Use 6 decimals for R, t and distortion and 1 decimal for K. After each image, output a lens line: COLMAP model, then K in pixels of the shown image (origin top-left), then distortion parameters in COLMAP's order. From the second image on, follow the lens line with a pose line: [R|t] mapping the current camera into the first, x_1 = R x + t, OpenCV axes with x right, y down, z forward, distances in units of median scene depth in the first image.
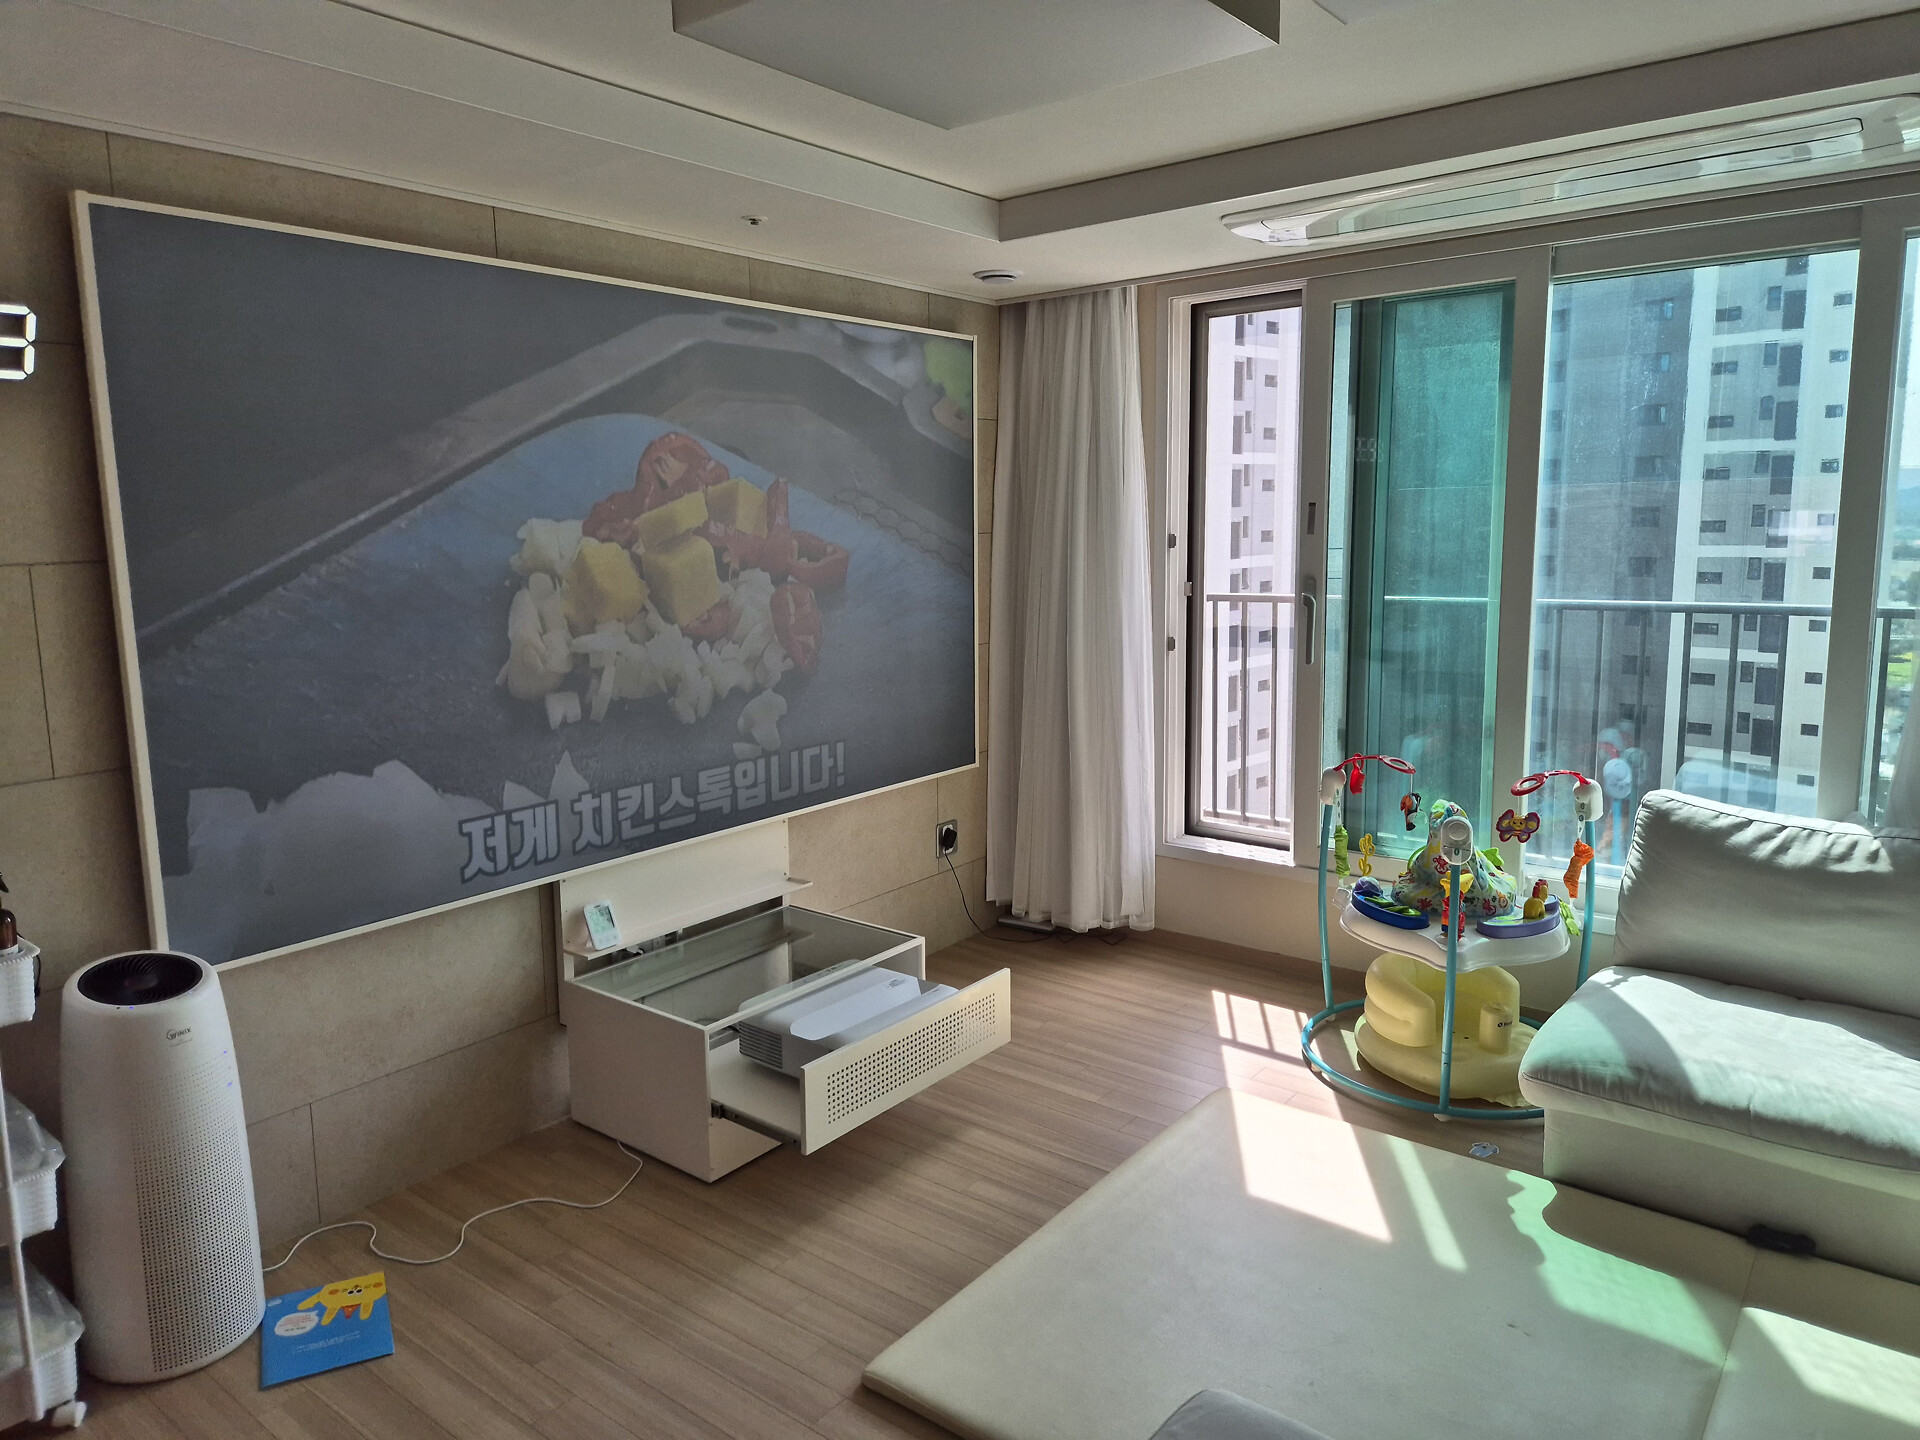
lens RADIAL K [[1283.0, 0, 971.8], [0, 1283.0, 714.1], [0, 0, 1]] dist [0.057389, -0.068739]
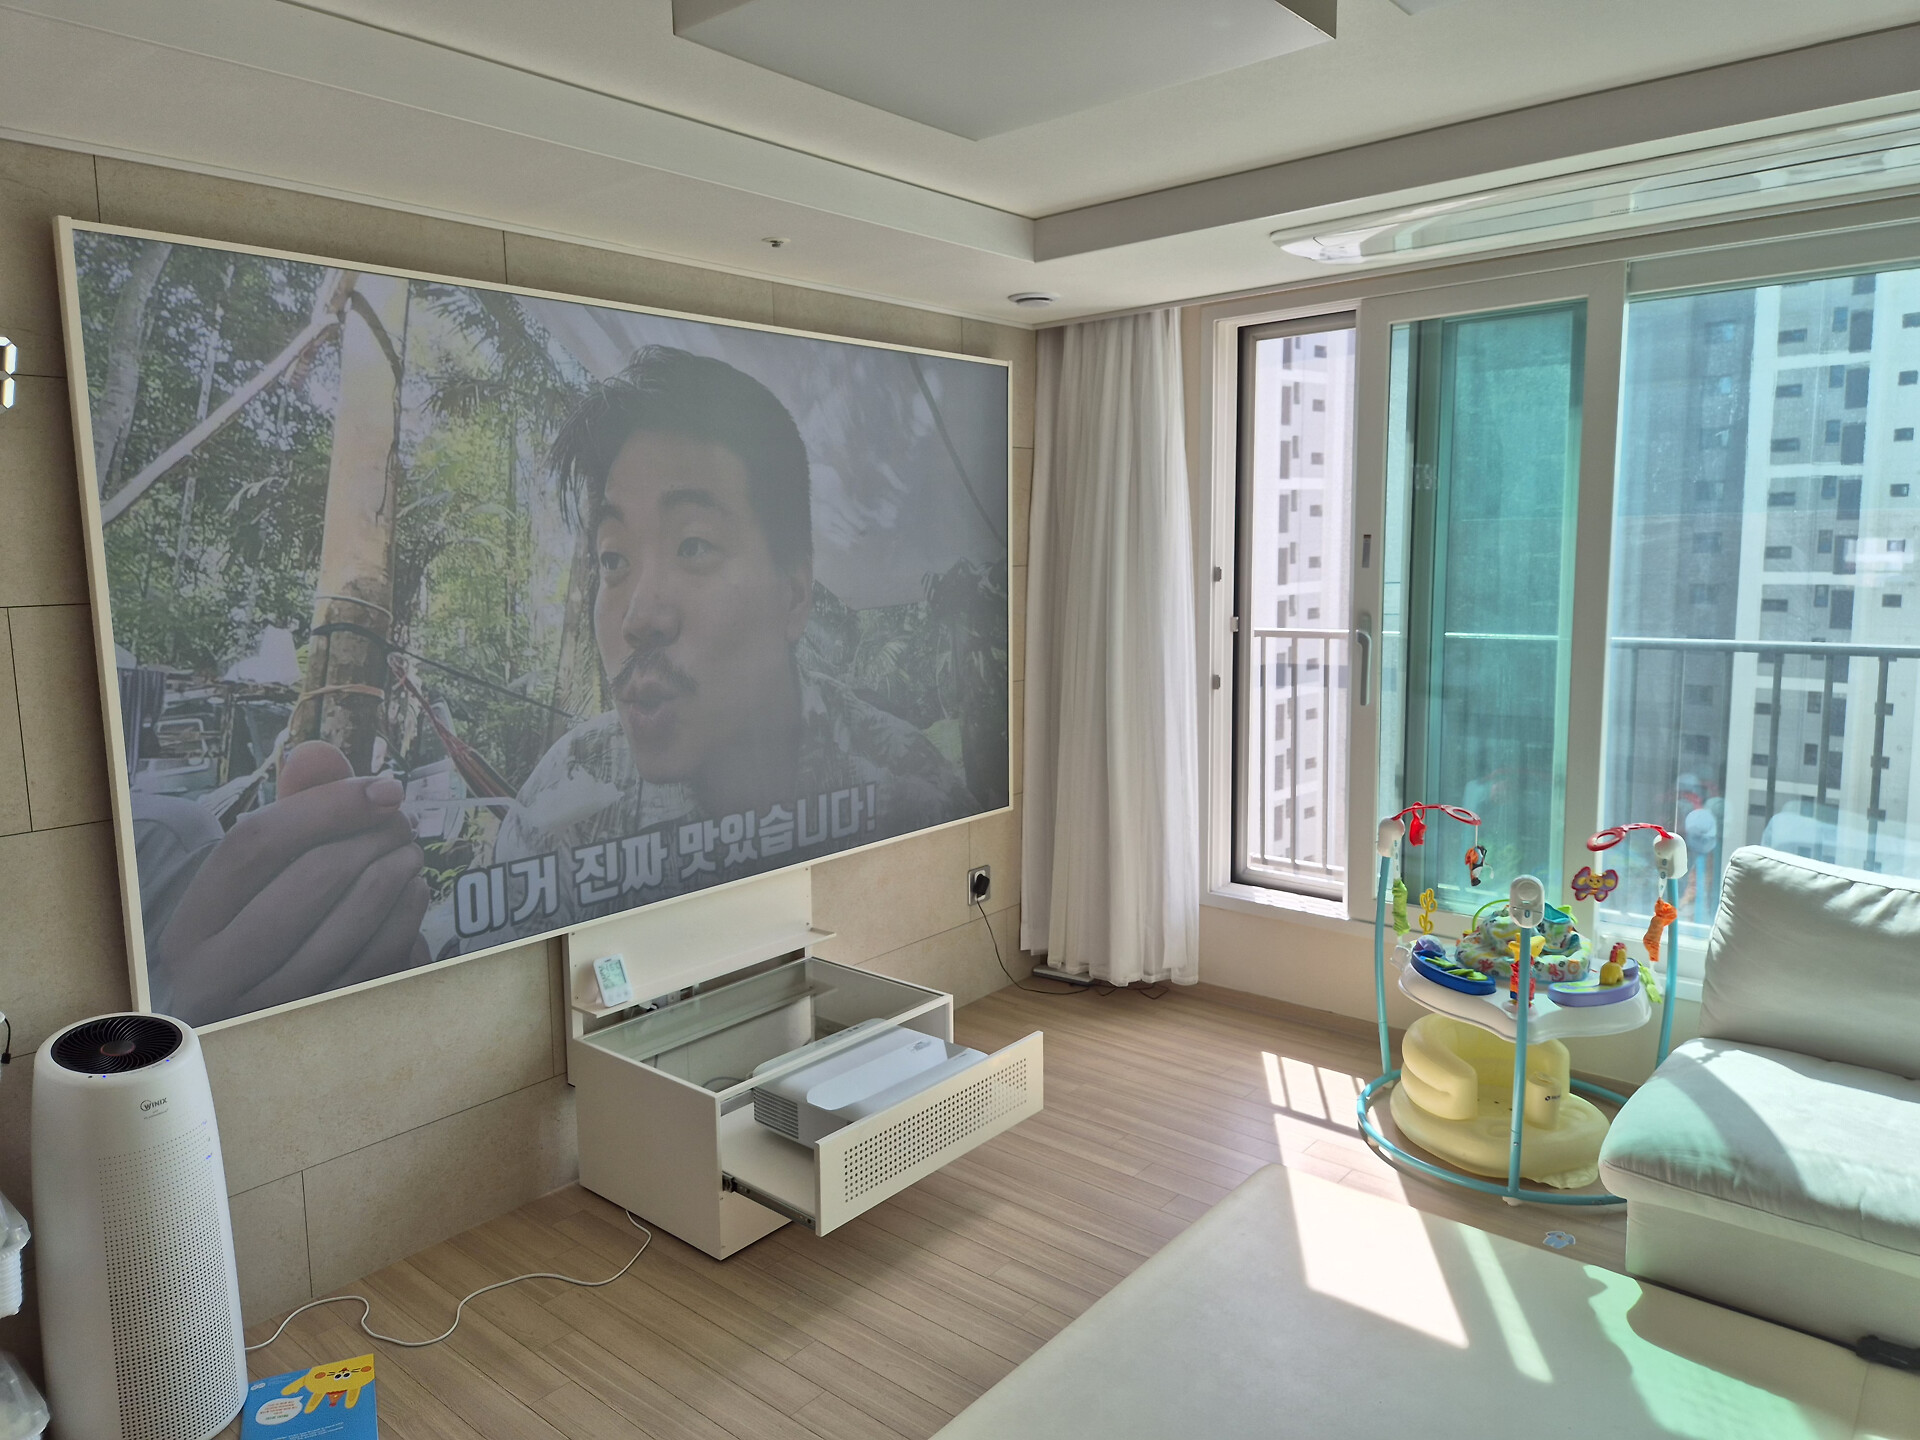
lens RADIAL K [[1291.9, 0, 960.0], [0, 1291.9, 720.0], [0, 0, 1]] dist [0.038465, -0.046816]
pose [[0.999118, 0.003805, -0.041823, 0.007916], [-0.004491, 0.999857, -0.016322, -0.013135], [0.041755, 0.016496, 0.998992, 0.049480]]
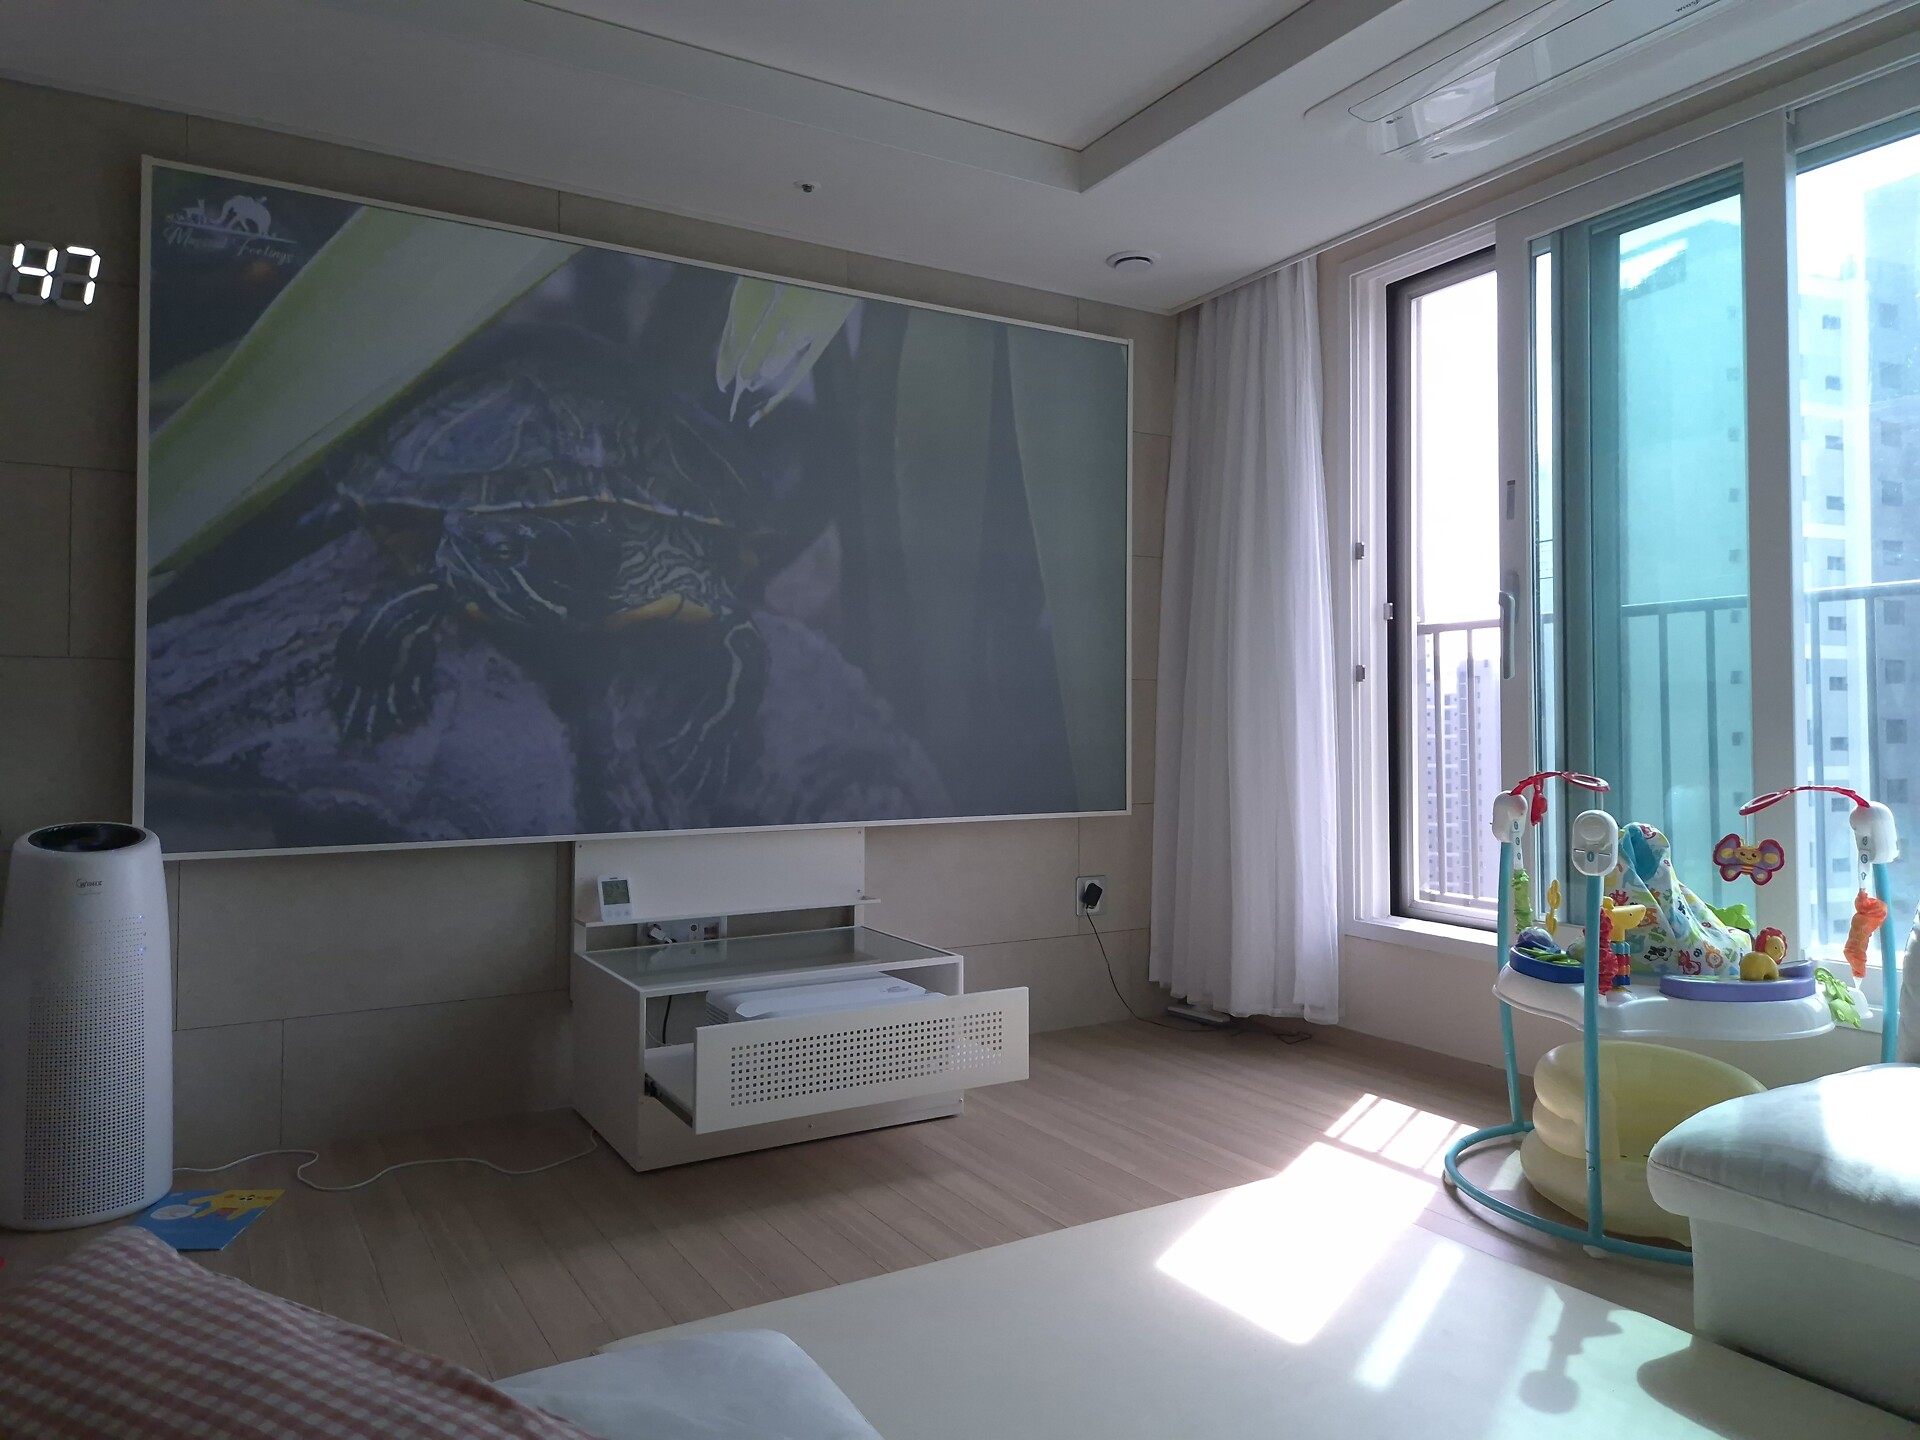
lens RADIAL K [[1311.4, 0, 938.7], [0, 1311.4, 701.9], [0, 0, 1]] dist [0.056818, -0.071668]
pose [[0.929104, 0.007659, -0.369740, 0.277110], [-0.068242, 0.986168, -0.151052, 0.141328], [0.363469, 0.165575, 0.916774, 0.158198]]
